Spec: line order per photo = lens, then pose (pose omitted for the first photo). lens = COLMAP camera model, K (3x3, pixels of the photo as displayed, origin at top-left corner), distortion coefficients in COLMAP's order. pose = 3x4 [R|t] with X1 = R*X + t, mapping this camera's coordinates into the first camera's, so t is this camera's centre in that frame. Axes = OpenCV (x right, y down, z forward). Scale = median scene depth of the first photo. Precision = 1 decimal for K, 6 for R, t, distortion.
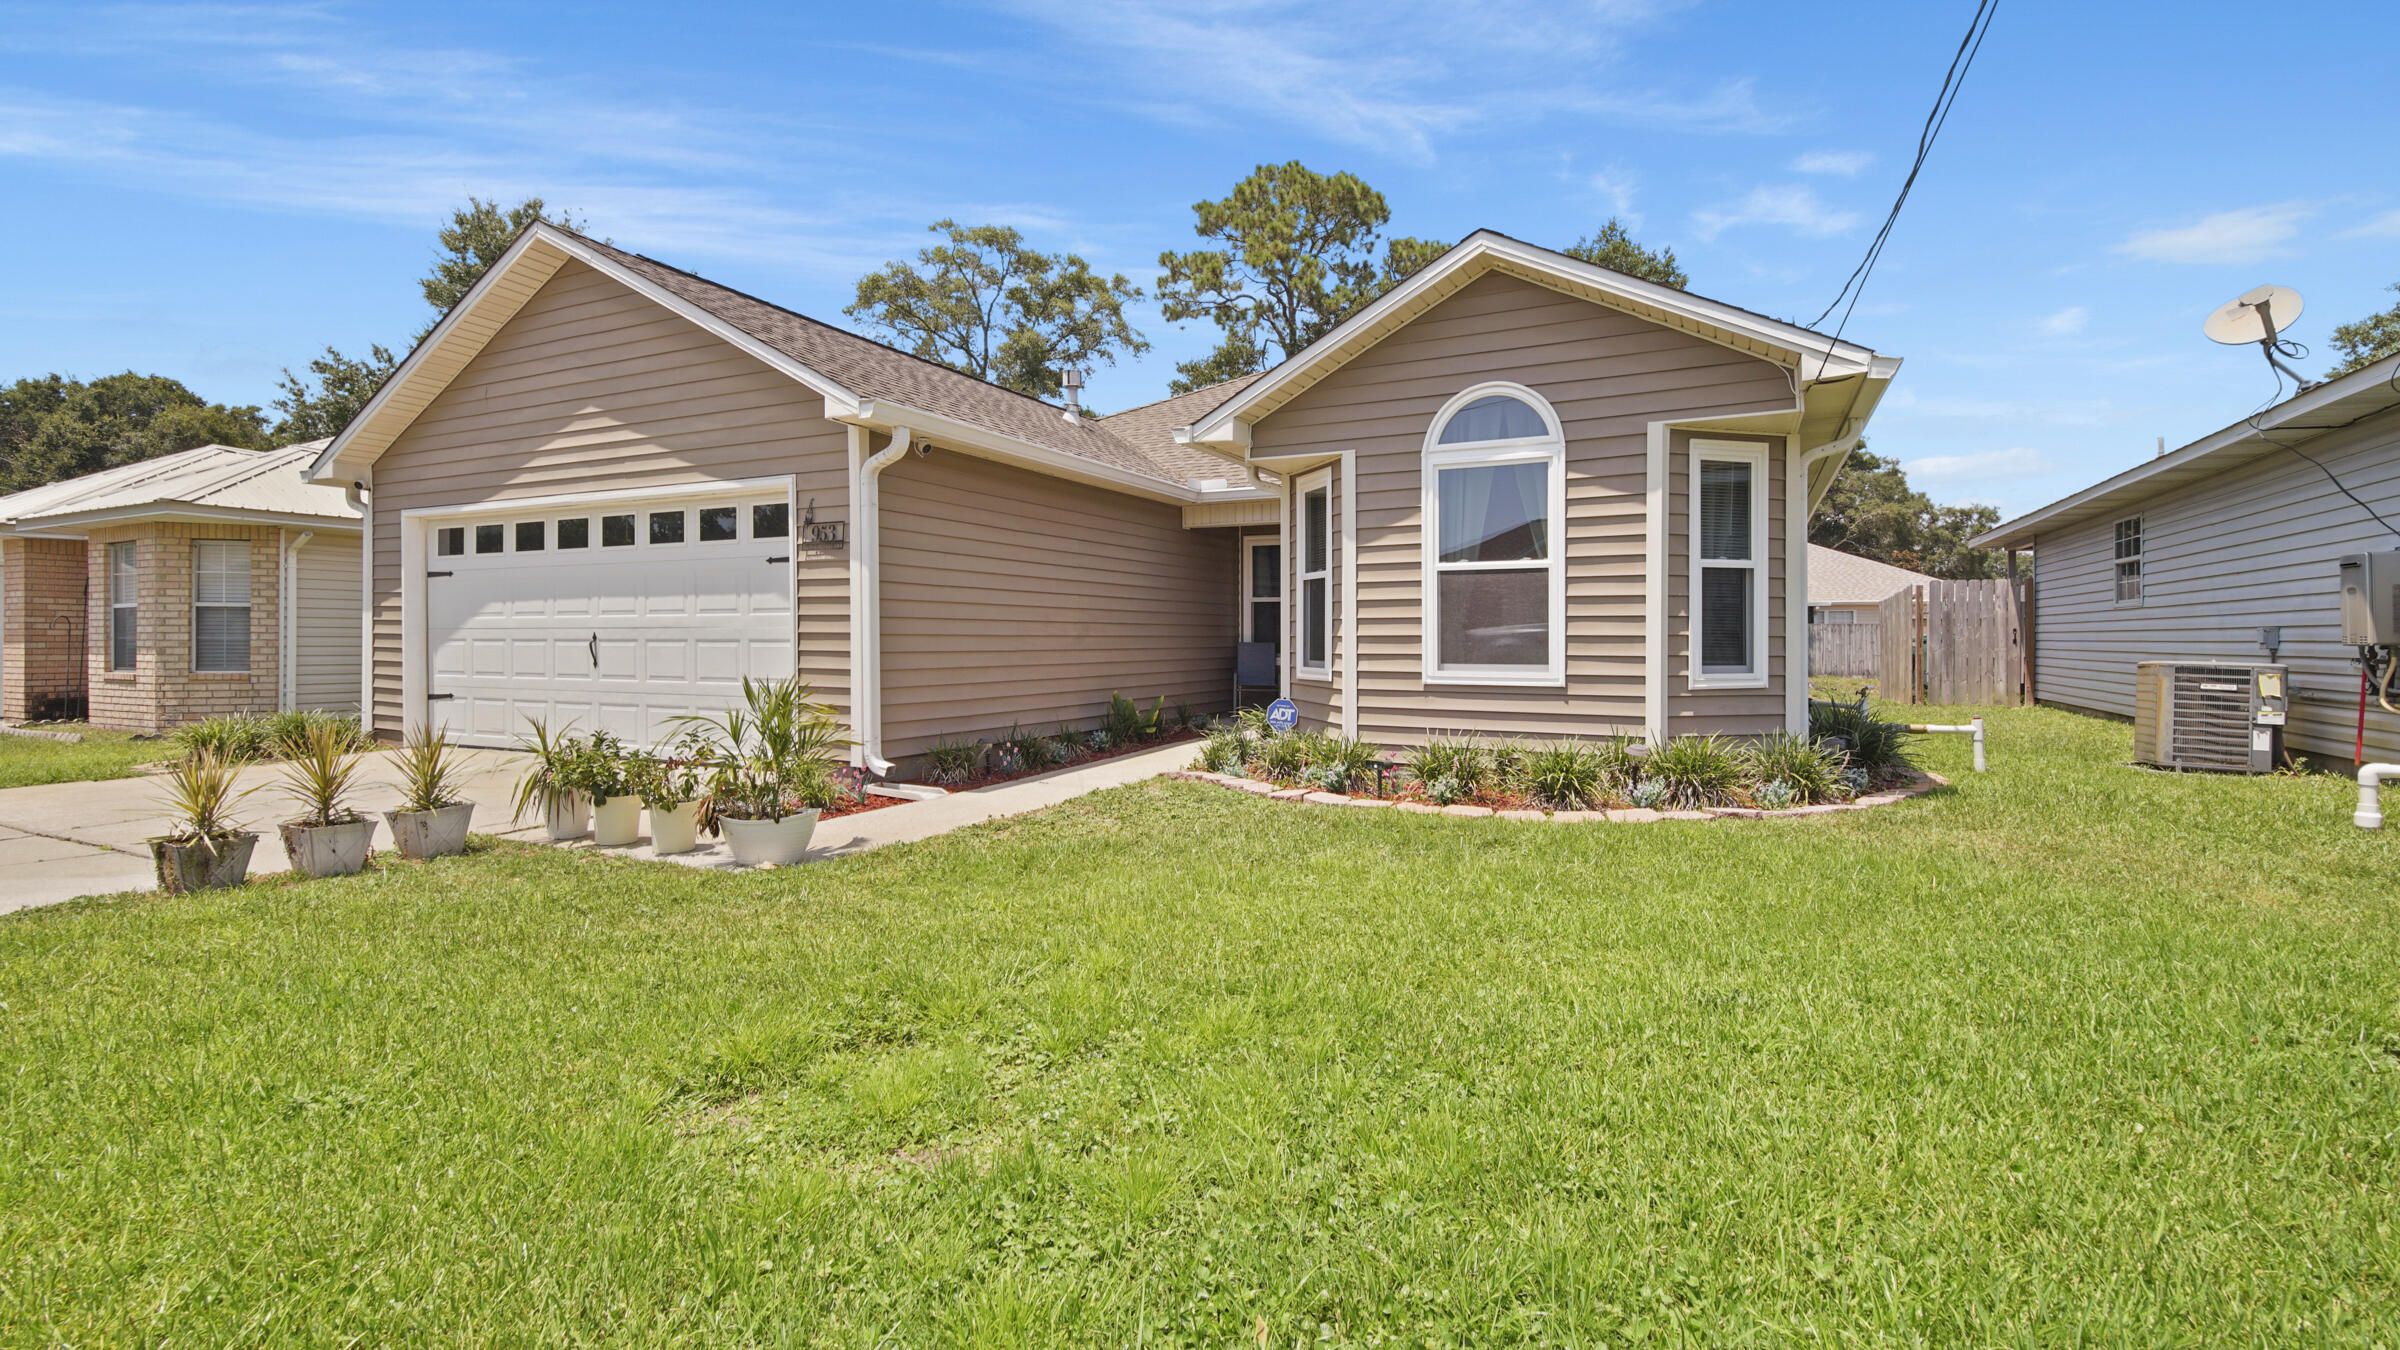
lens RADIAL K [[1055.1, 0, 1198.0], [0, 1055.1, 667.4], [0, 0, 1]] dist [0.032816, -0.015993]
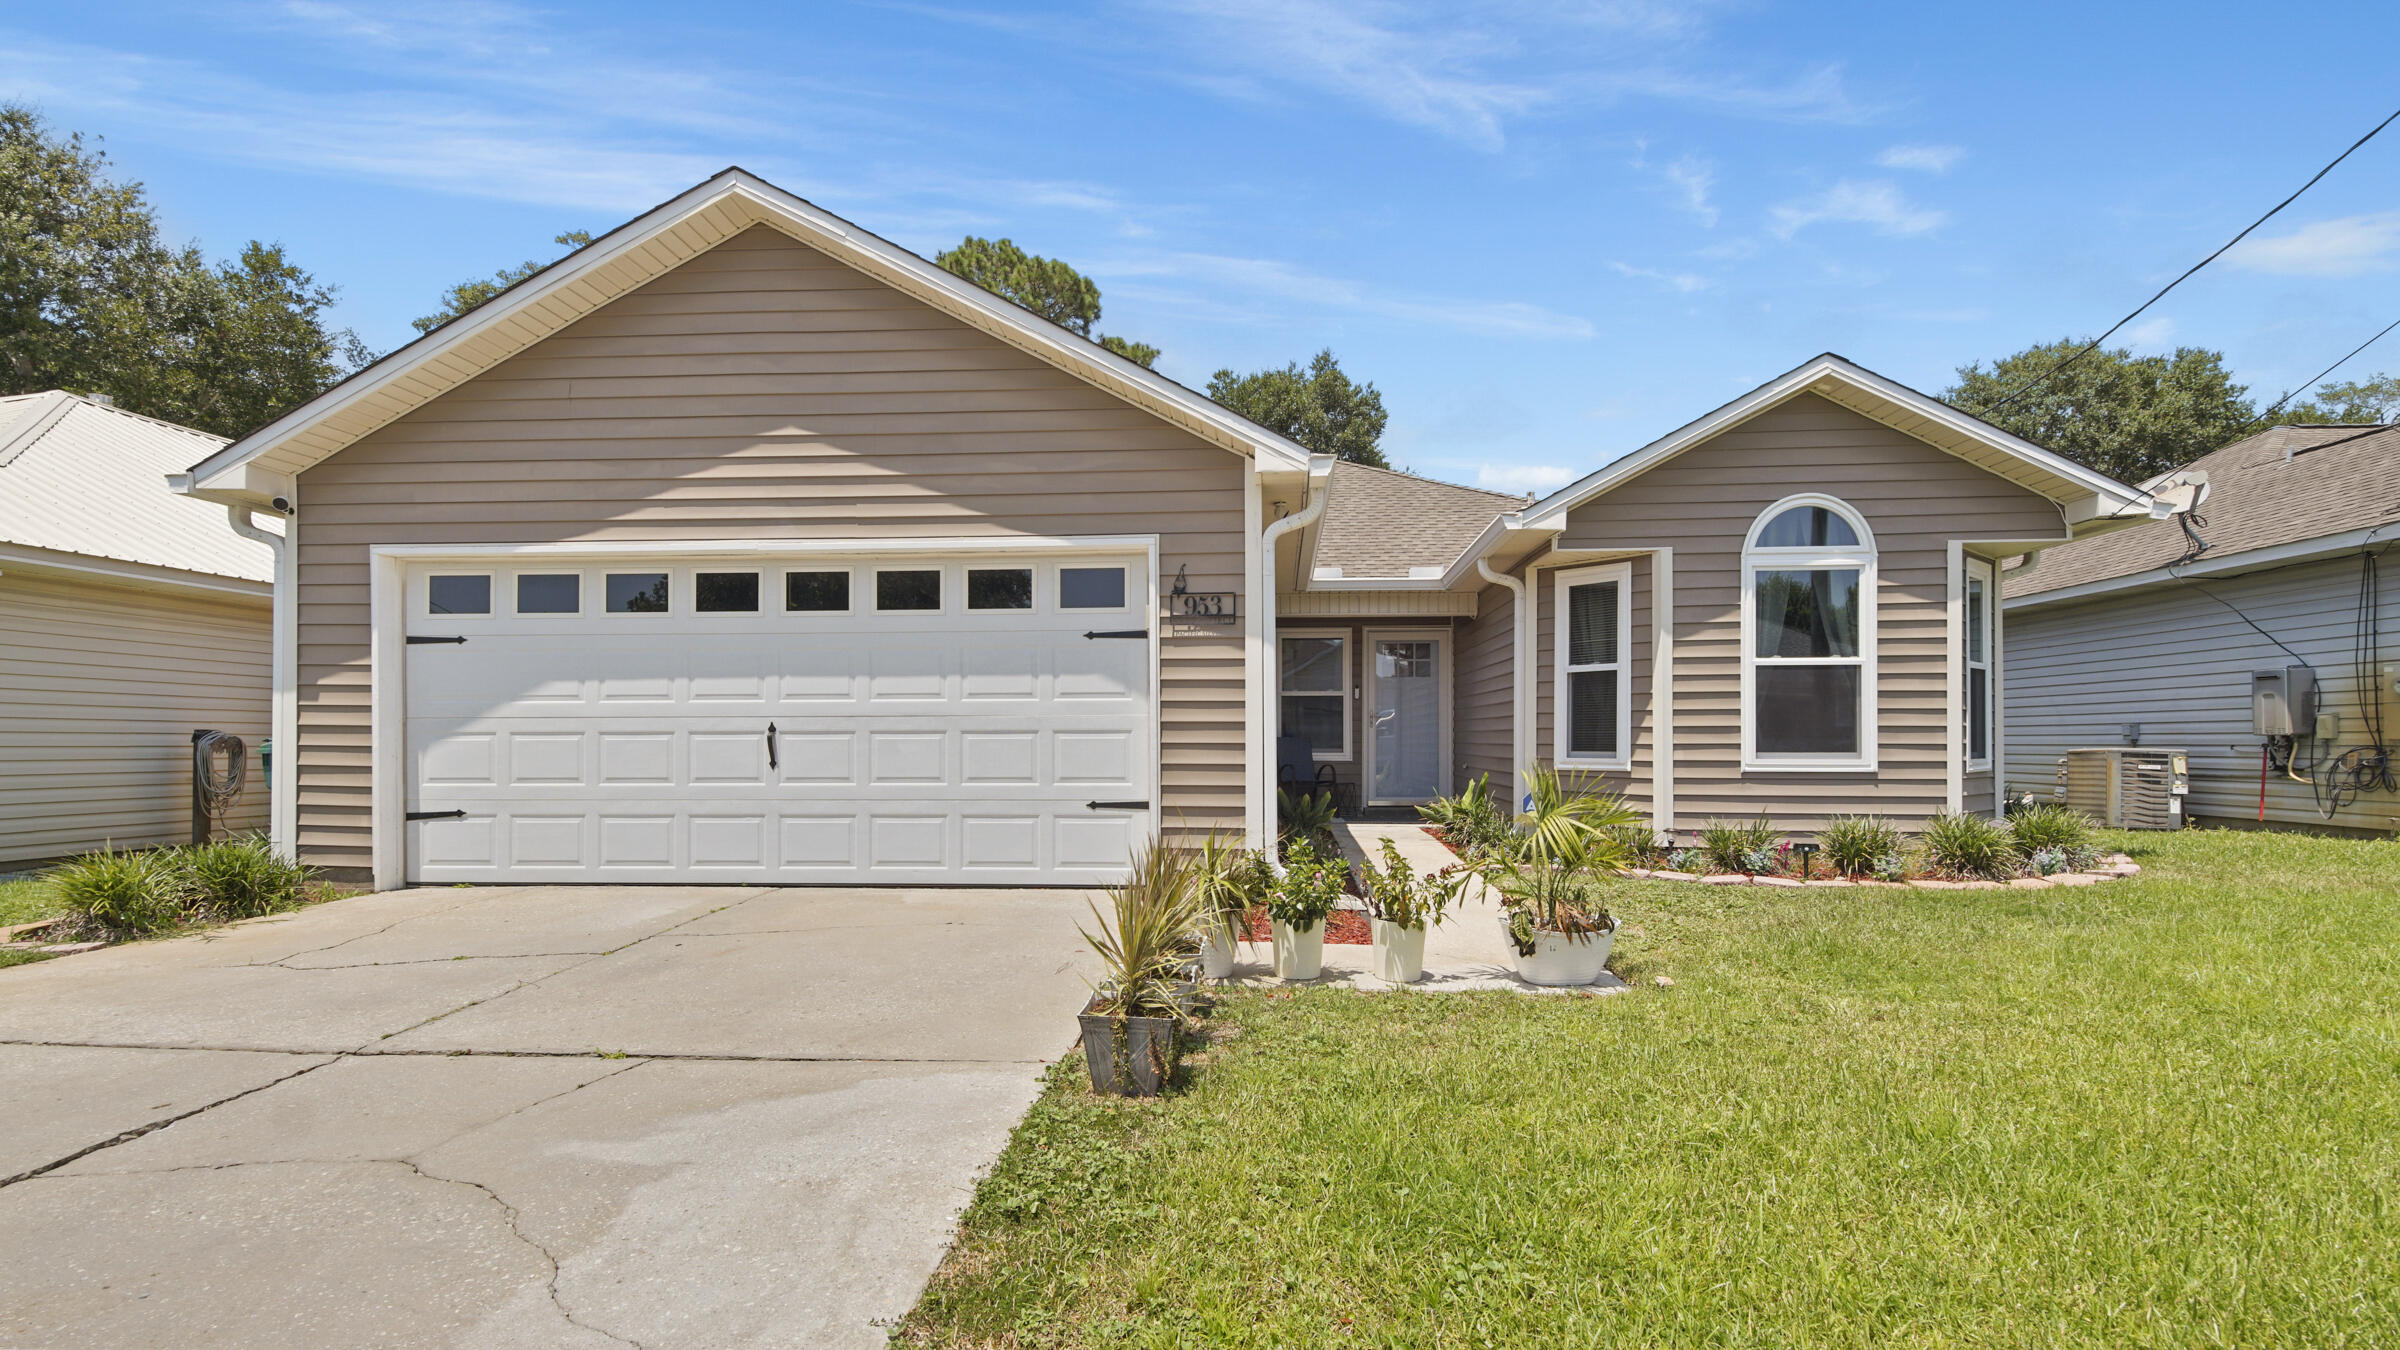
lens RADIAL K [[1080.6, 0, 1199.8], [0, 1080.6, 744.0], [0, 0, 1]] dist [0.017725, 0.000019]
pose [[0.923978, -0.004227, 0.382422, -0.678482], [0.013330, 0.999687, -0.021158, 0.003309], [-0.382213, 0.024647, 0.923745, 0.197076]]
